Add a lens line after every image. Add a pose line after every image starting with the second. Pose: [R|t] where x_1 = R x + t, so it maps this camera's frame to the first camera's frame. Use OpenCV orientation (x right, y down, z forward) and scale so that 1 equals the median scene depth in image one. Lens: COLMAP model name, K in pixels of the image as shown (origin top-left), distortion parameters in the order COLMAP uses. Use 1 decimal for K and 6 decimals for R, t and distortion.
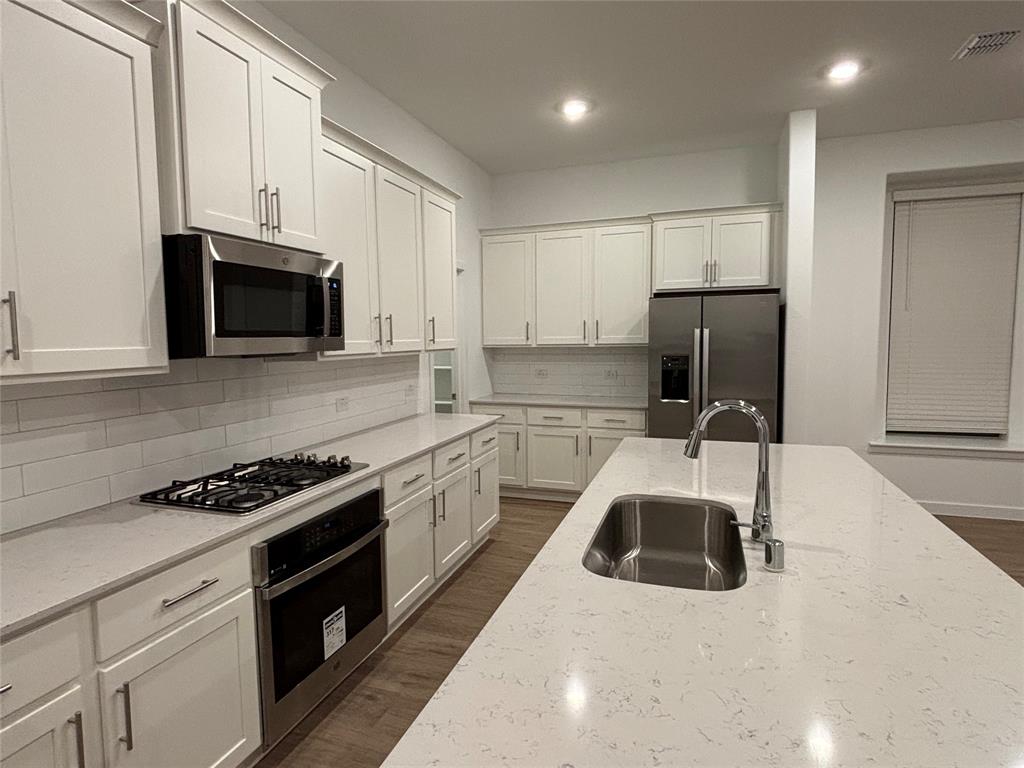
lens RADIAL K [[565.2, 0, 512.0], [0, 565.2, 384.0], [0, 0, 1]] dist [0.000769, -0.000002]
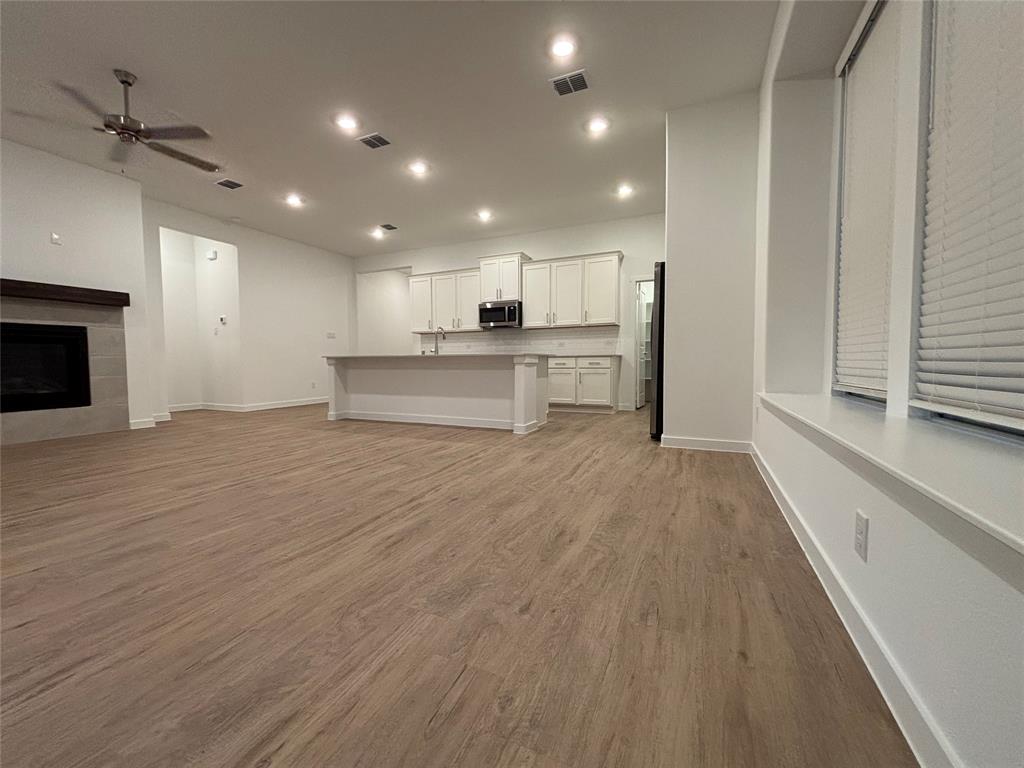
lens RADIAL K [[410.7, 0, 507.4], [0, 410.7, 381.6], [0, 0, 1]] dist [0.004369, -0.000610]
pose [[-0.101497, 0.062026, -0.992900, 2.255654], [-0.073515, 0.994858, 0.069664, 0.119248], [0.992116, 0.080063, -0.096415, 1.149759]]
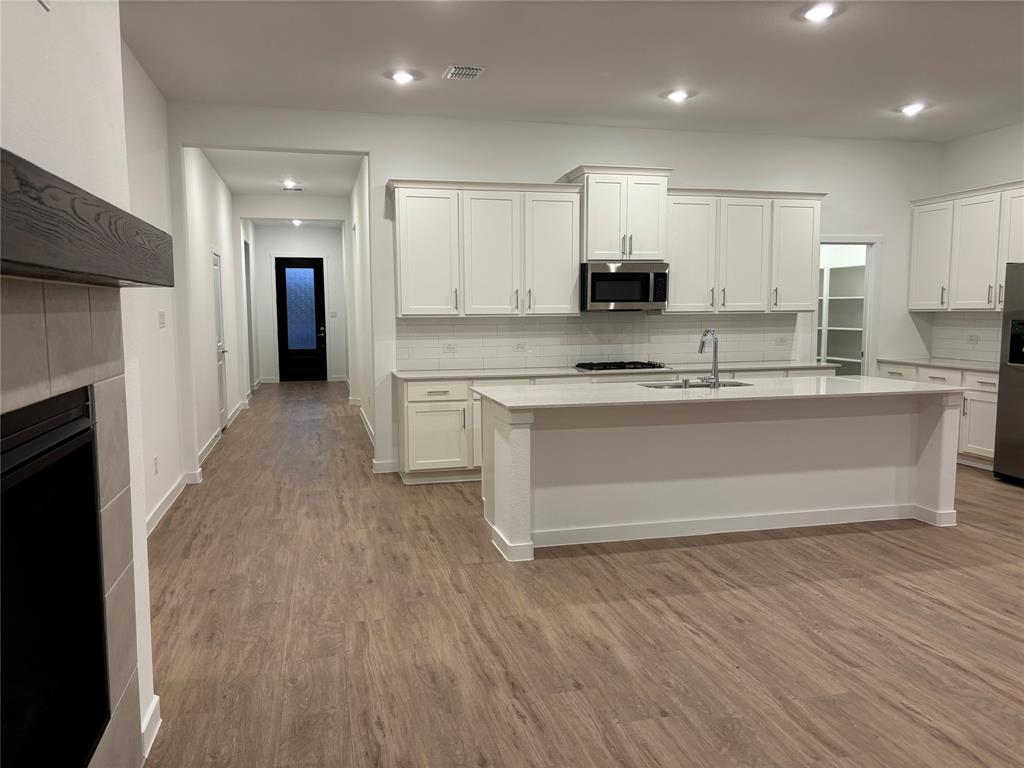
lens RADIAL K [[773.7, 0, 512.0], [0, 773.7, 384.0], [0, 0, 1]] dist [-0.003040, -0.002777]
pose [[0.542878, 0.086481, -0.835347, 1.546377], [-0.067555, 0.995957, 0.059206, 0.070470], [0.837090, 0.024290, 0.546525, -0.831090]]
